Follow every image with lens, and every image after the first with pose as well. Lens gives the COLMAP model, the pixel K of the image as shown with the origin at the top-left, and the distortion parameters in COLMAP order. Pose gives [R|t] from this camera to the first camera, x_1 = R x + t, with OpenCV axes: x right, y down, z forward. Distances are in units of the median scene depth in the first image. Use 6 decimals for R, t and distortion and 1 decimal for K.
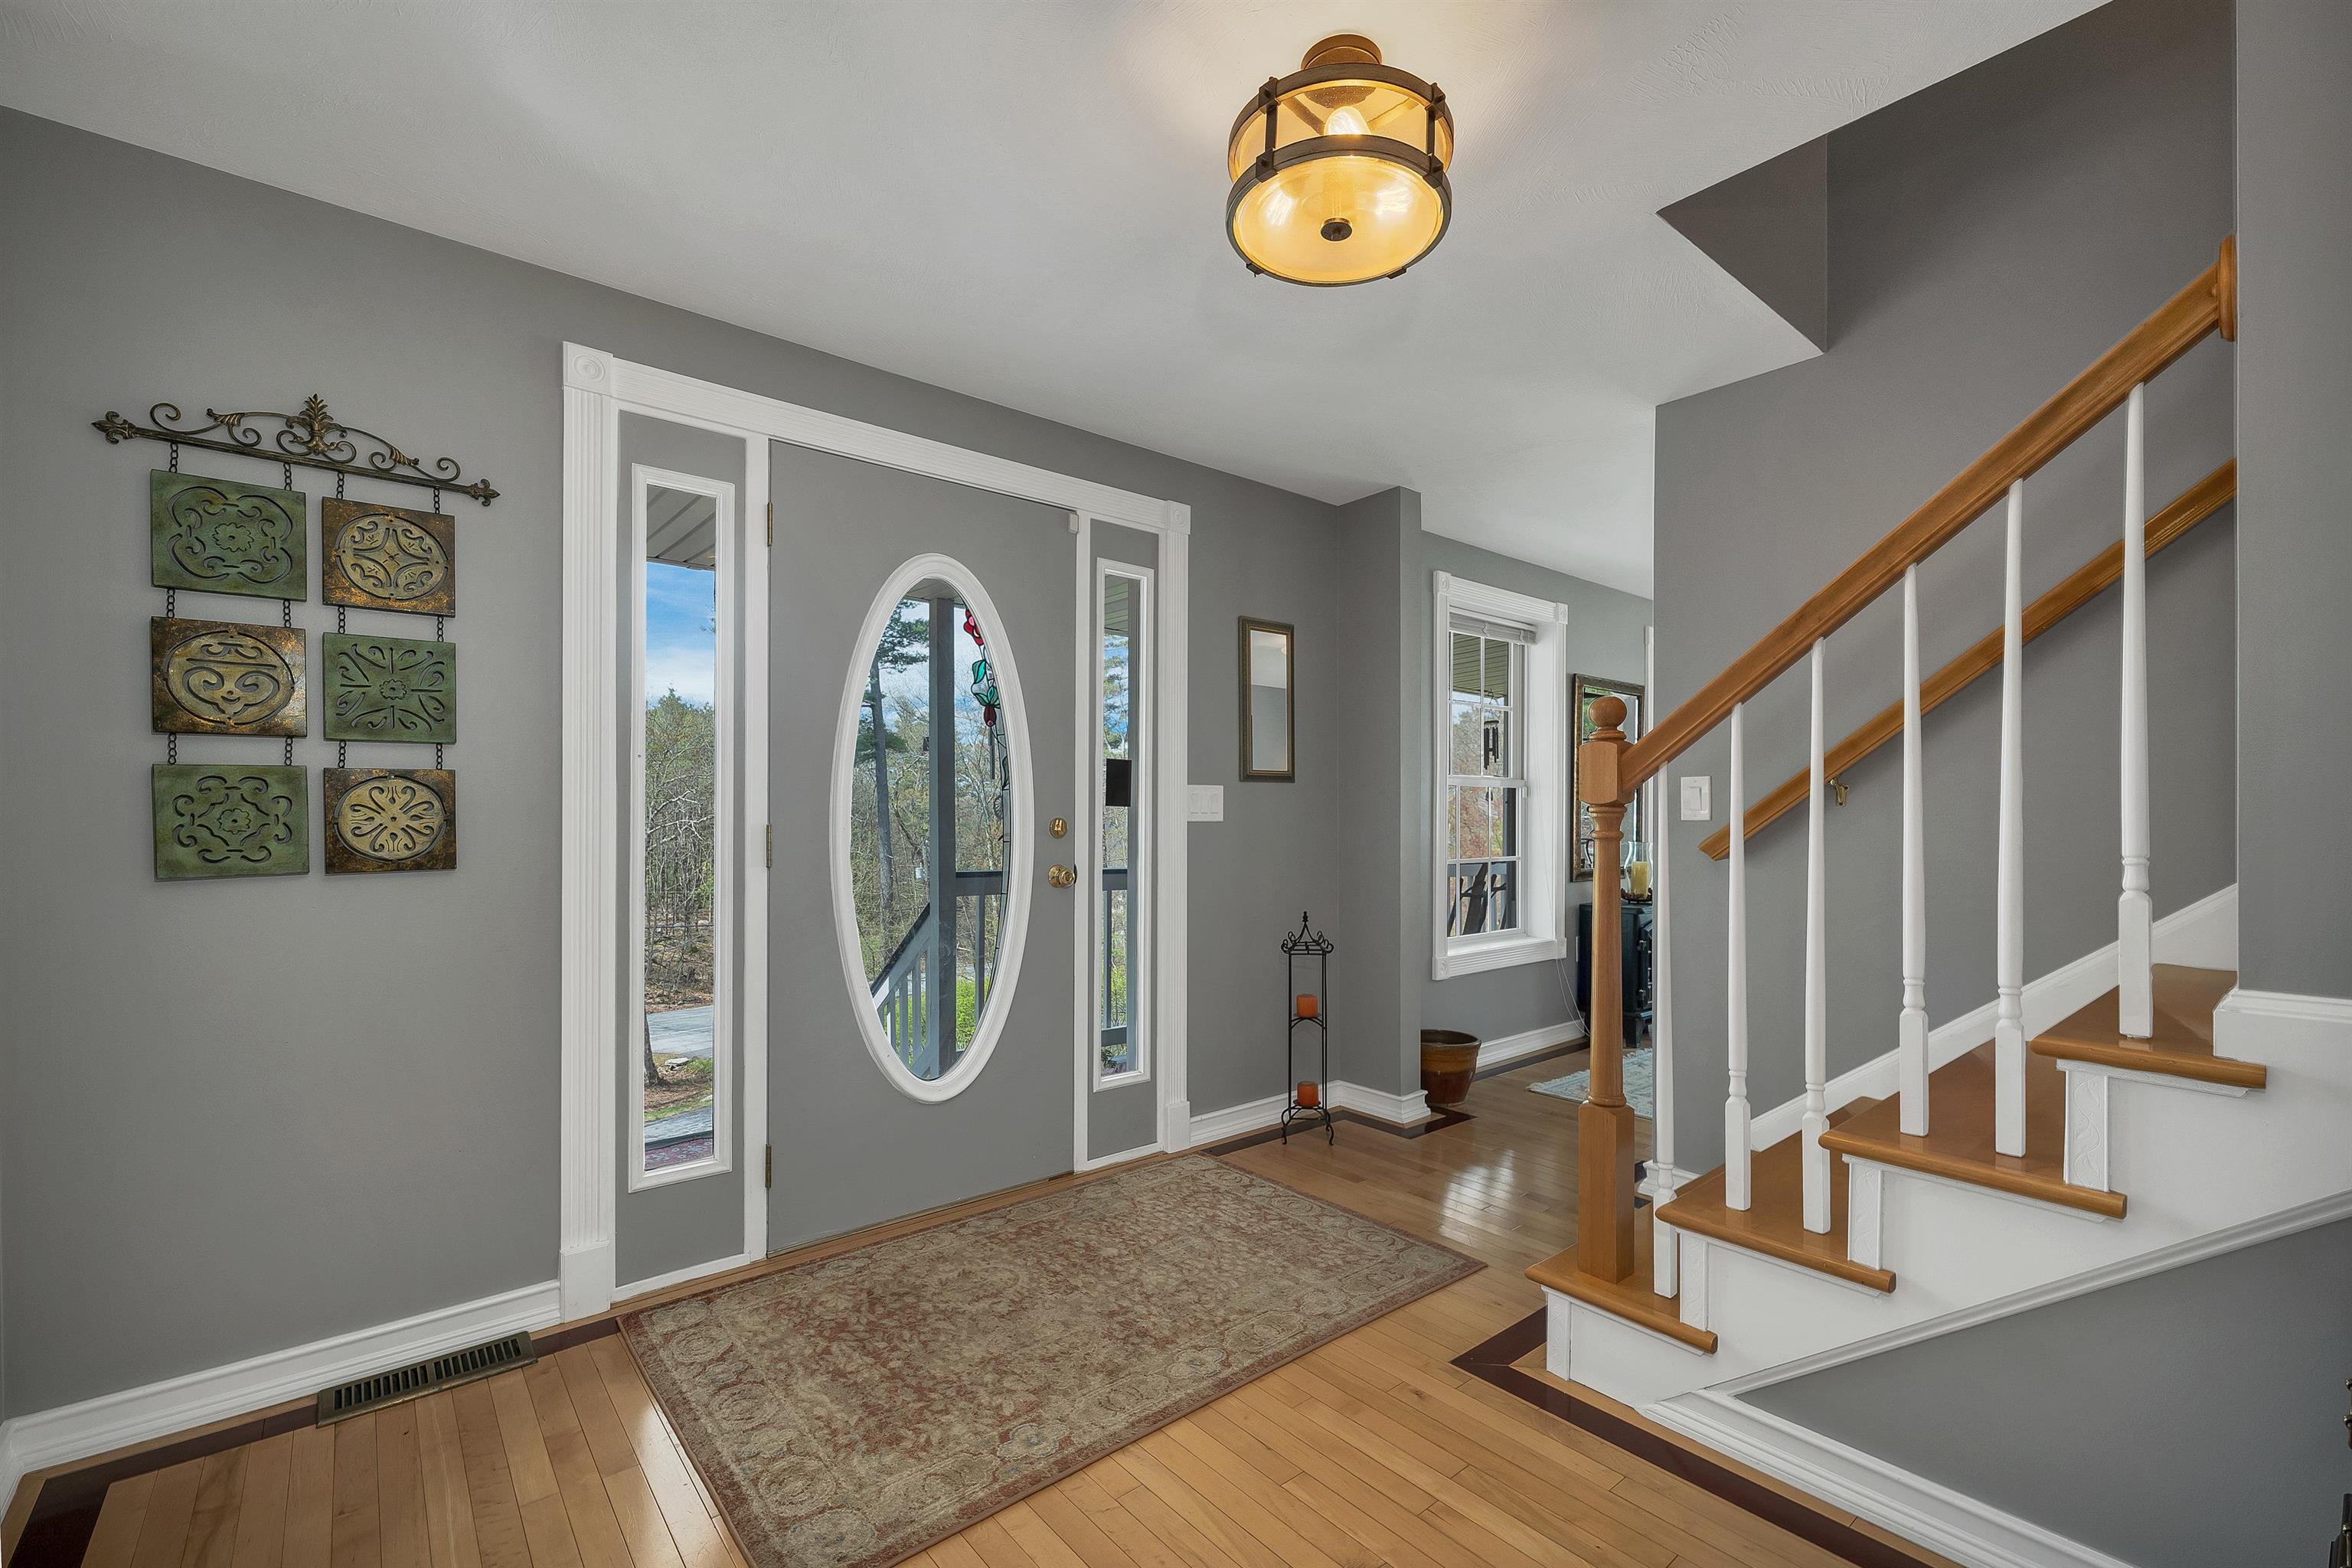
lens RADIAL K [[994.8, 0, 1175.4], [0, 994.8, 809.4], [0, 0, 1]] dist [0.000726, 0.000119]
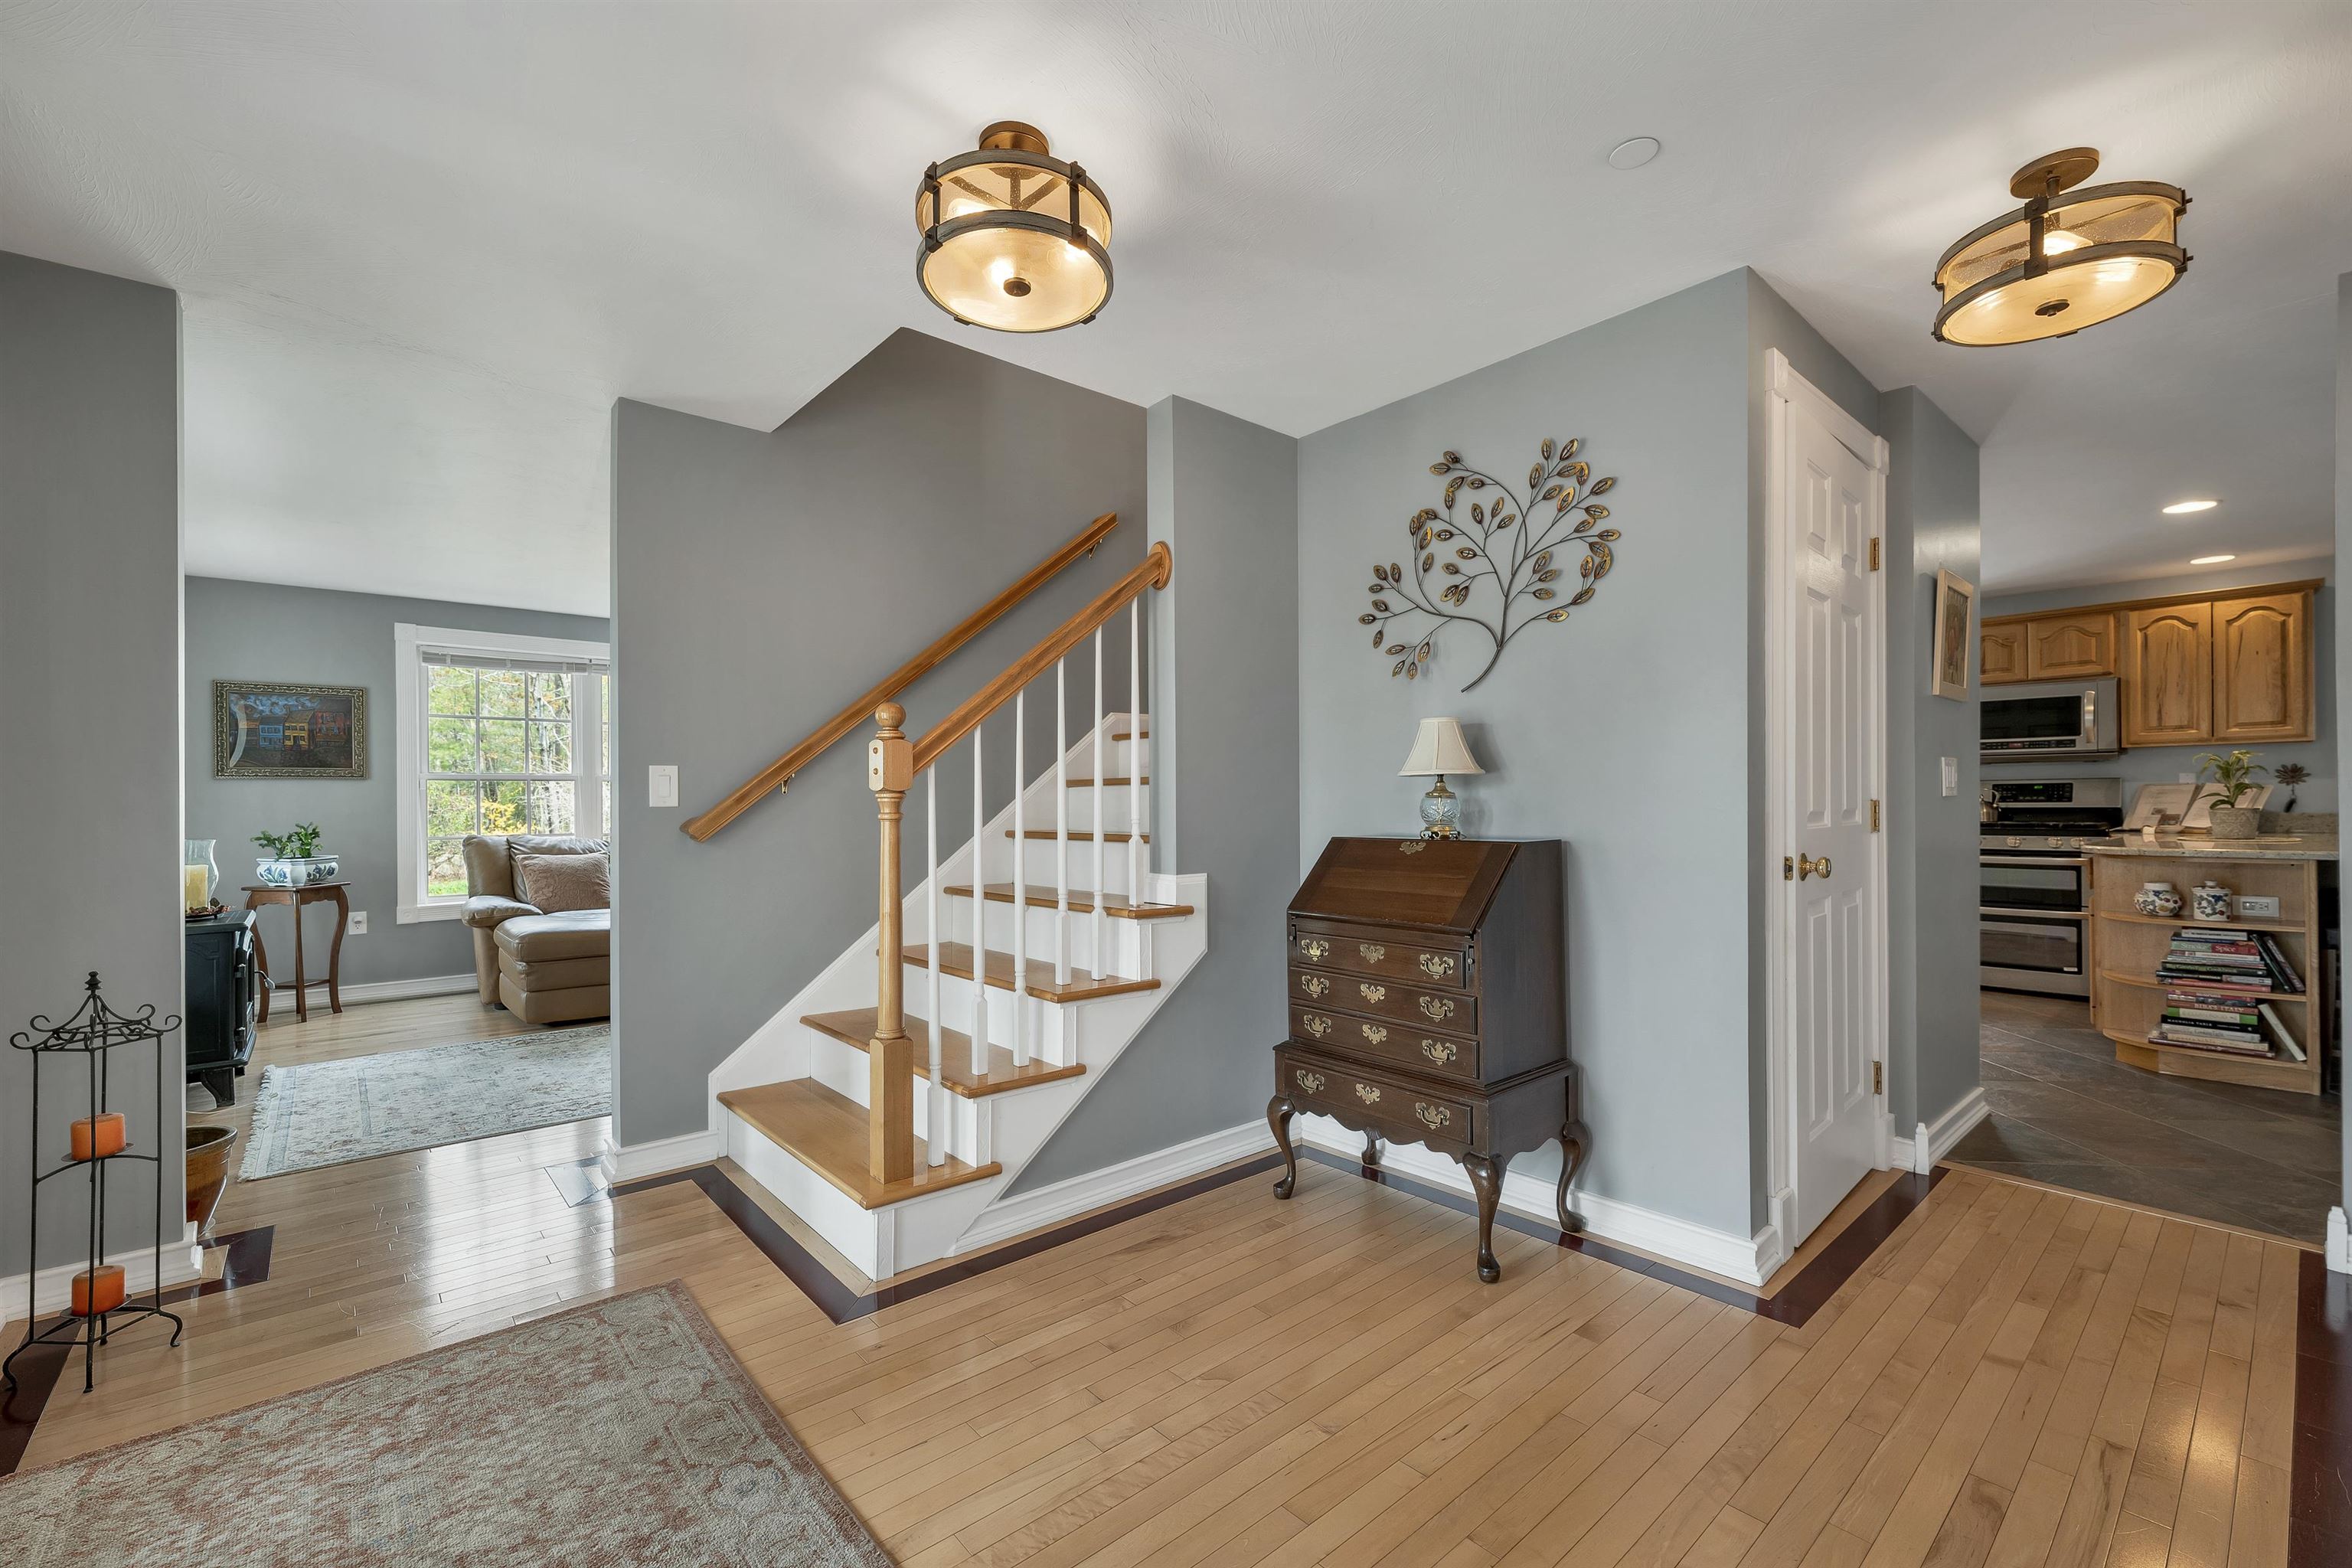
lens RADIAL K [[994.8, 0, 1176.6], [0, 994.8, 791.4], [0, 0, 1]] dist [0.000726, 0.000119]
pose [[-0.022006, 0.009913, 0.999709, -0.667315], [-0.002118, 0.999948, -0.009962, 0.005016], [-0.999756, -0.002336, -0.021984, 0.572032]]
